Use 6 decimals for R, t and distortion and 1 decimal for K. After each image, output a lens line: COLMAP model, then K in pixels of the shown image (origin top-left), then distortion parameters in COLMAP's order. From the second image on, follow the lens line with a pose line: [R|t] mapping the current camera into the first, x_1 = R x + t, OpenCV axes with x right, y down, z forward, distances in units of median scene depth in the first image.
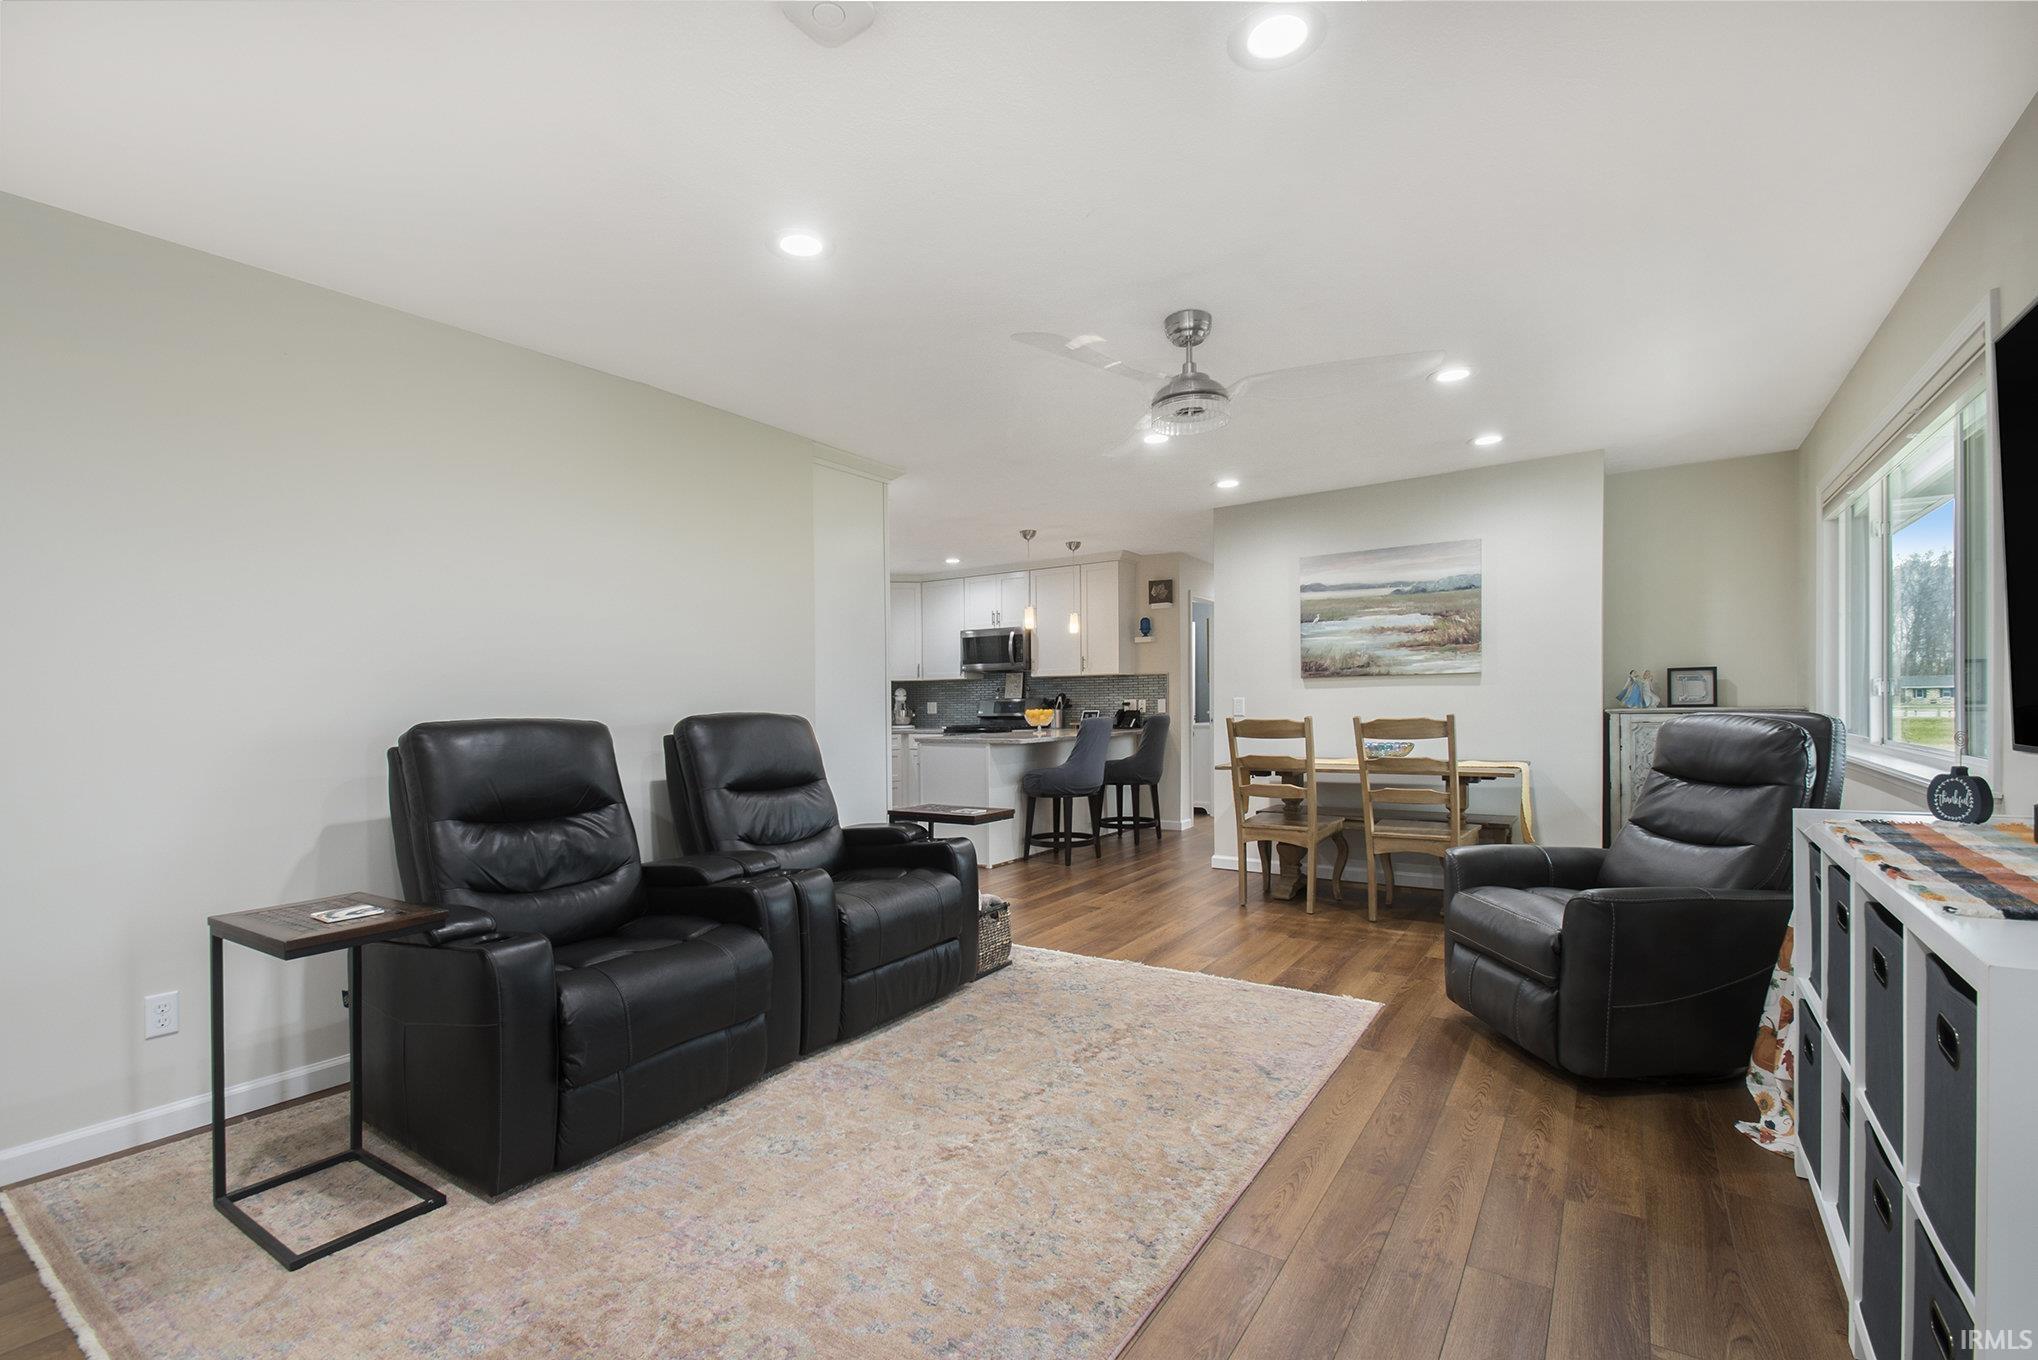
lens RADIAL K [[898.8, 0, 1016.1], [0, 898.8, 726.3], [0, 0, 1]] dist [0.000214, -0.000311]
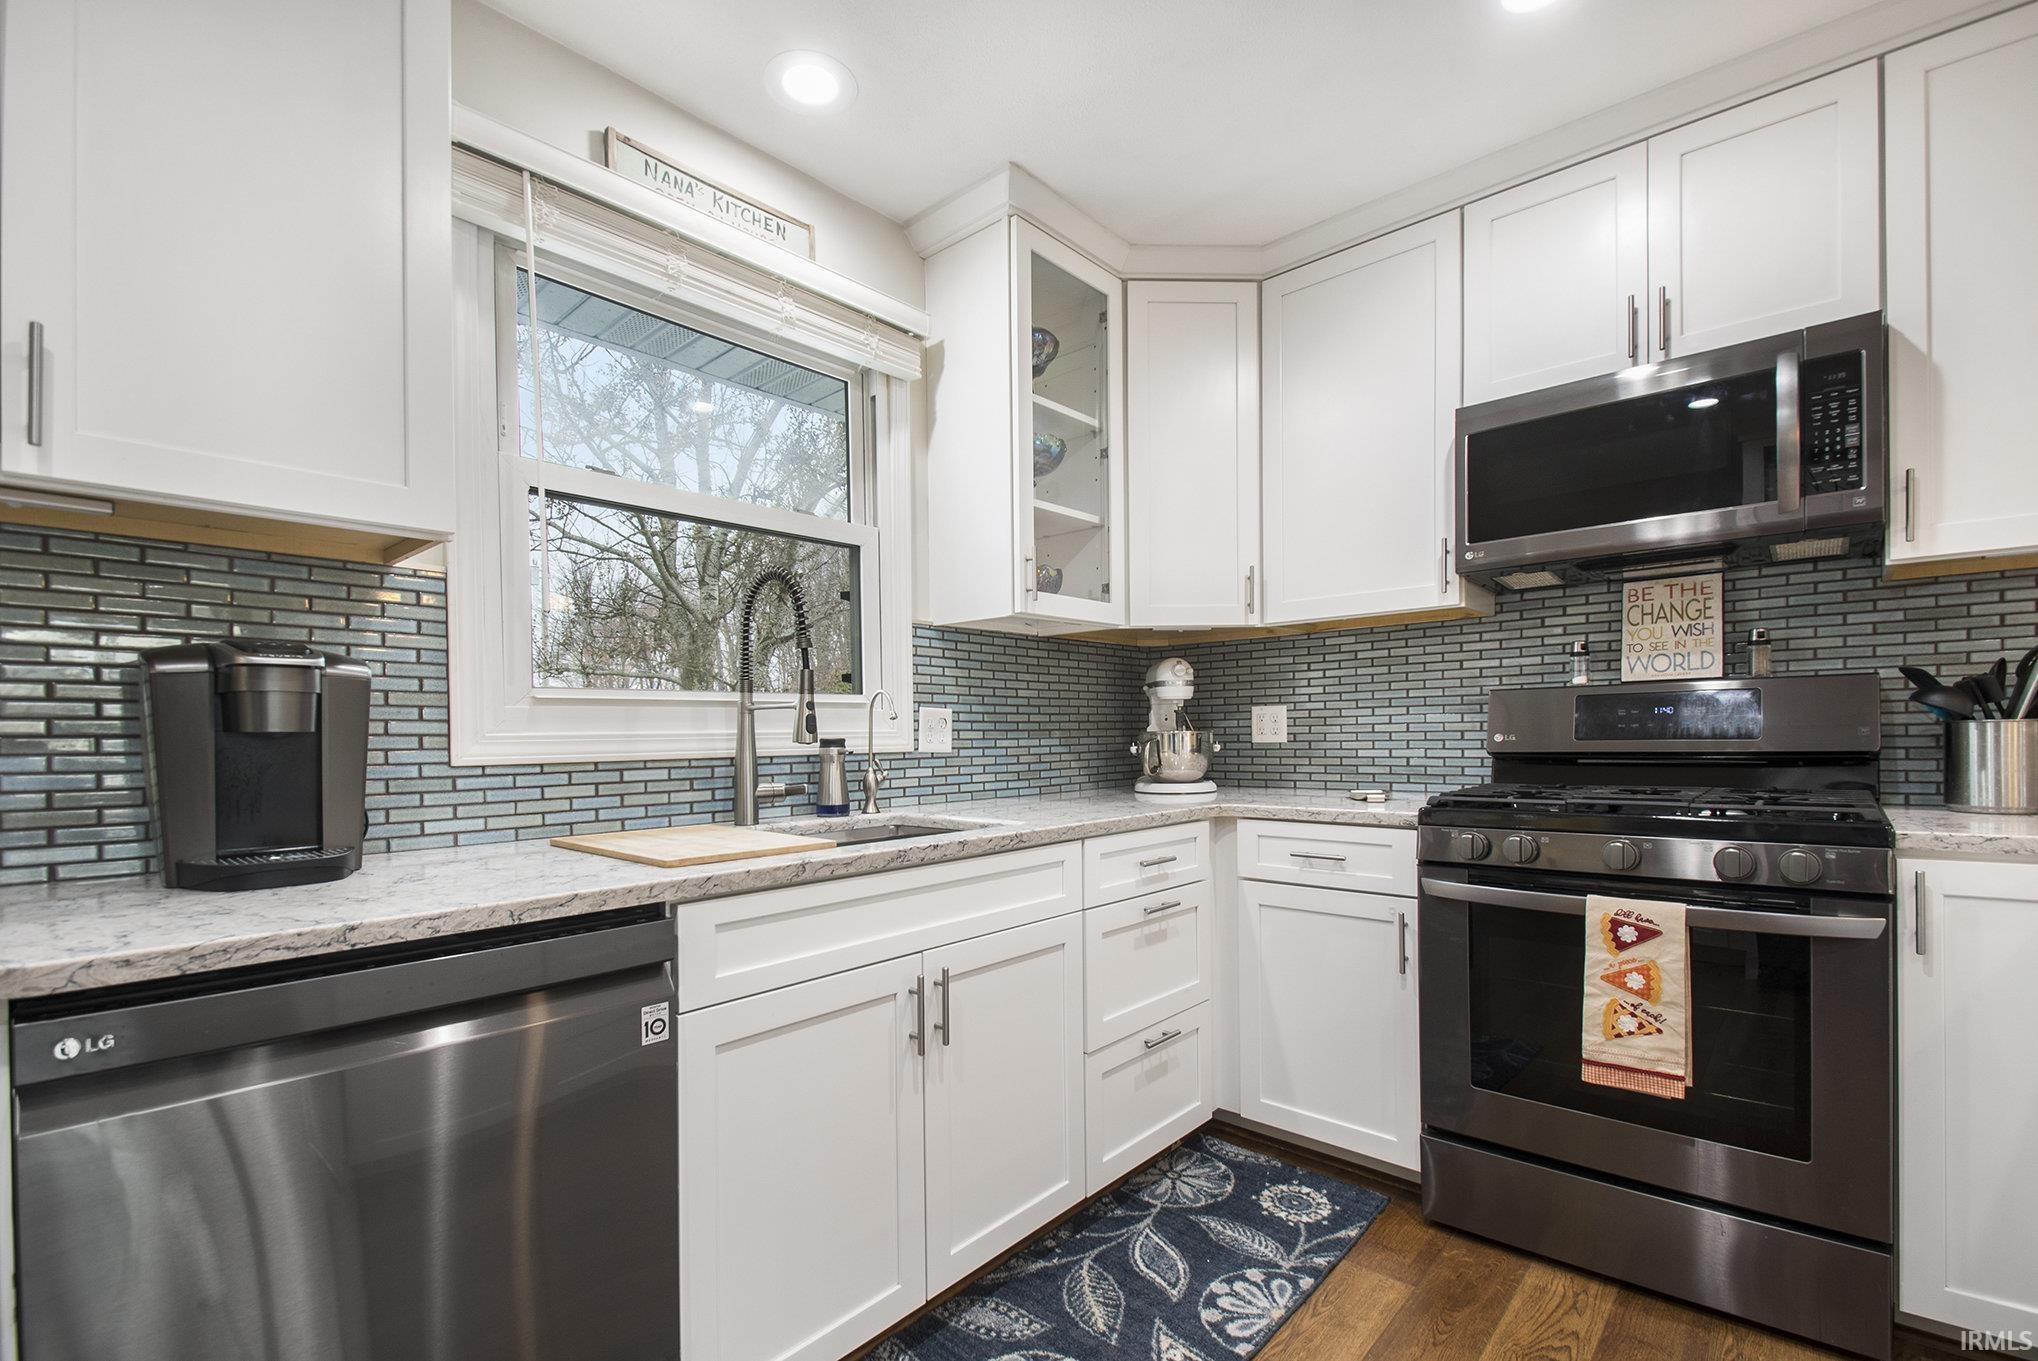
lens RADIAL K [[918.8, 0, 1019.4], [0, 918.8, 729.9], [0, 0, 1]] dist [-0.001646, -0.000441]
pose [[0.989801, -0.004231, -0.142391, -0.156190], [0.000074, 0.999574, -0.029185, -0.010813], [0.142454, 0.028876, 0.989380, 0.787557]]
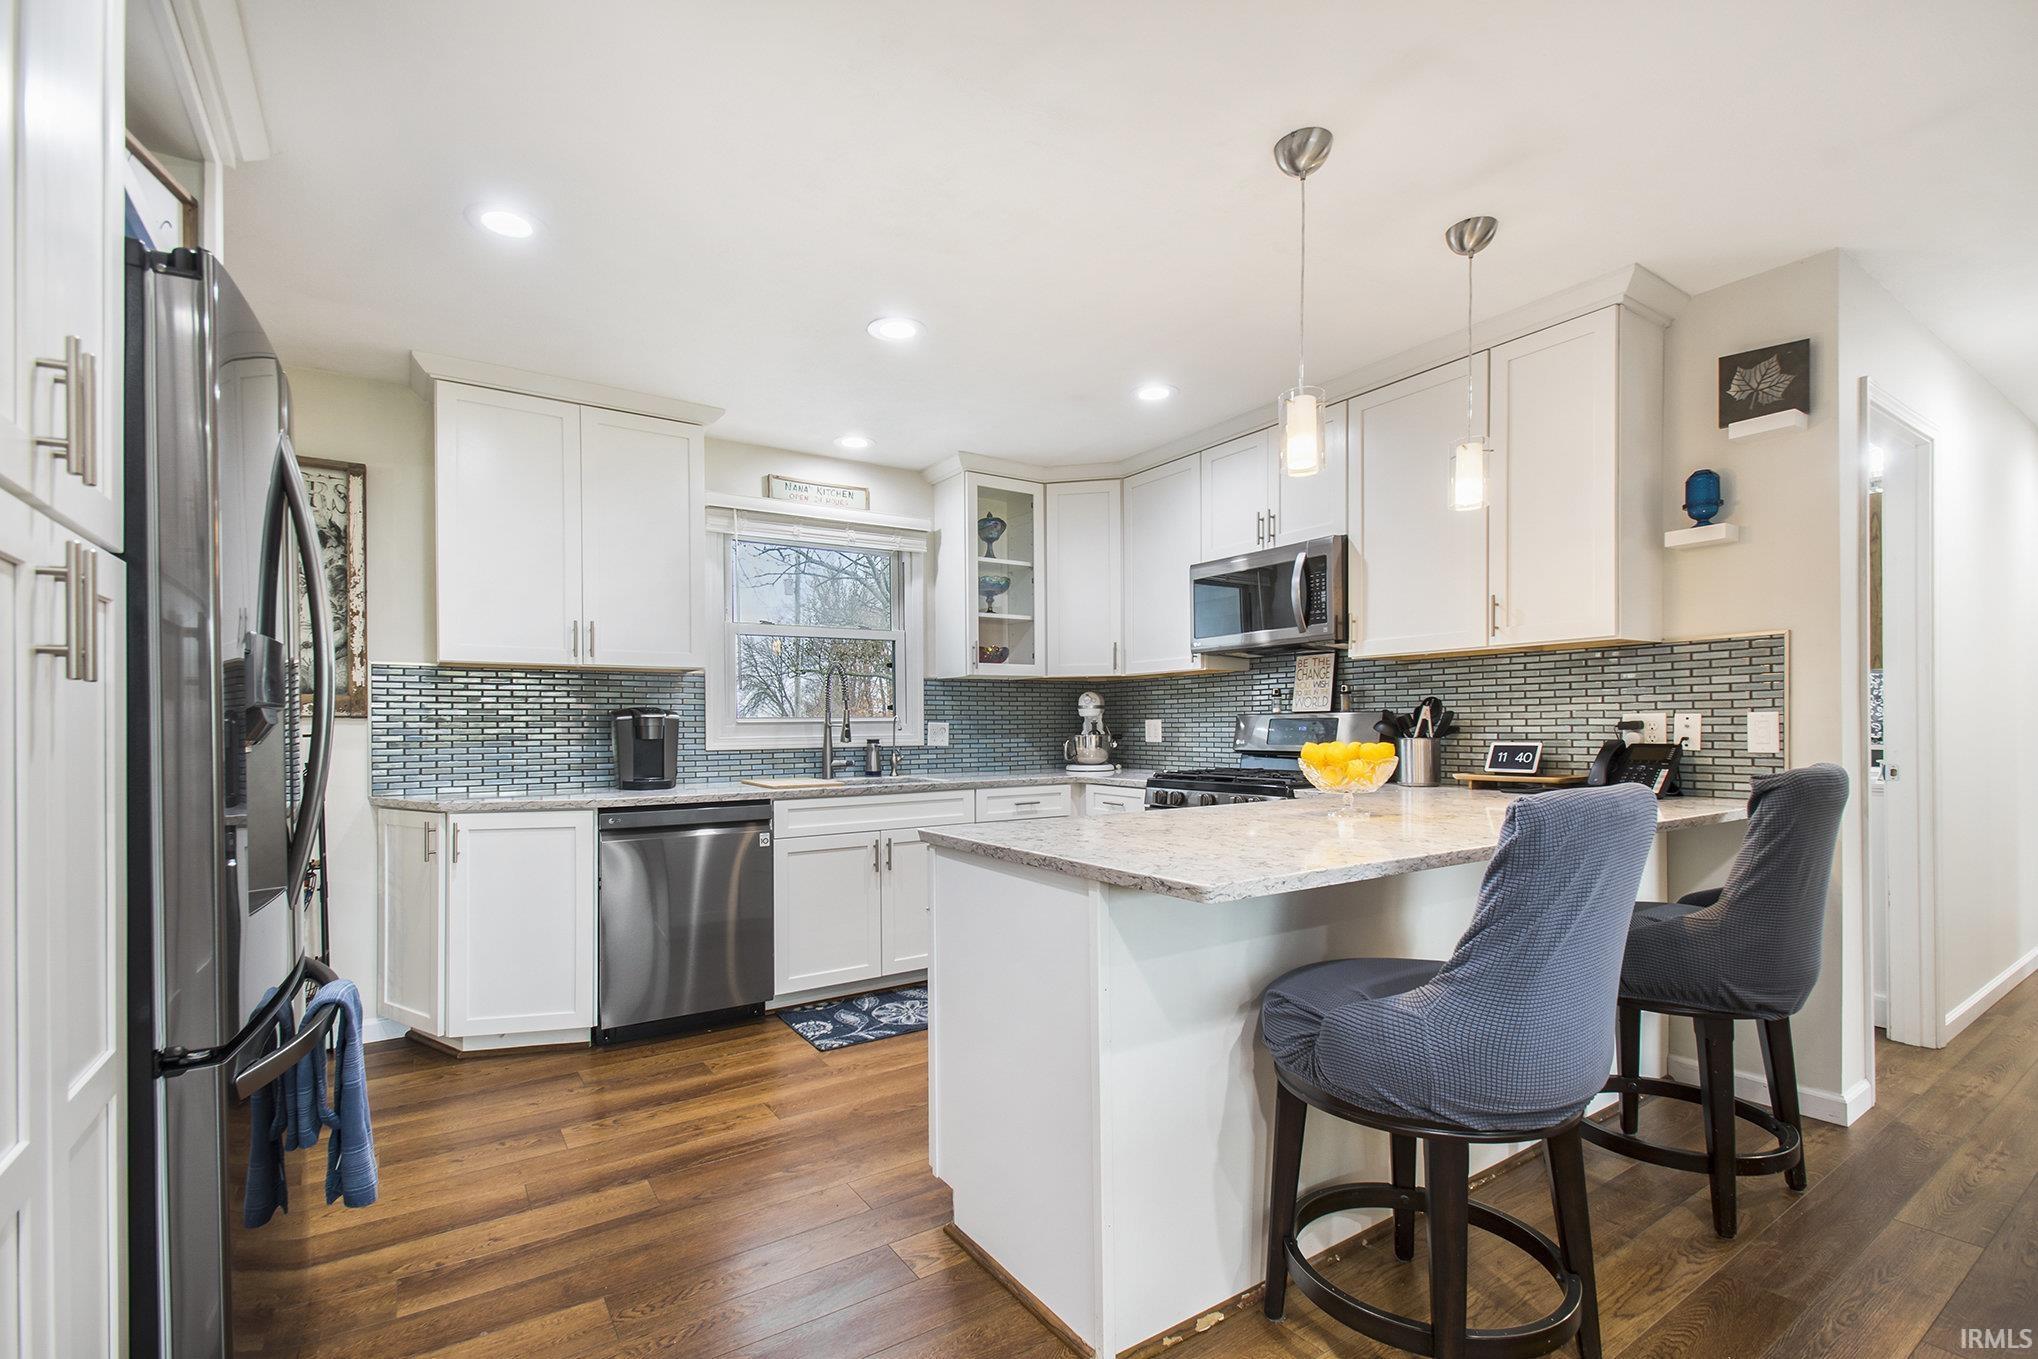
lens RADIAL K [[898.8, 0, 1016.1], [0, 898.8, 725.8], [0, 0, 1]] dist [0.000214, -0.000311]
pose [[0.925672, 0.004531, -0.378299, 0.032374], [-0.011863, 0.999784, -0.017054, -0.015870], [0.378140, 0.020274, 0.925526, 0.580300]]
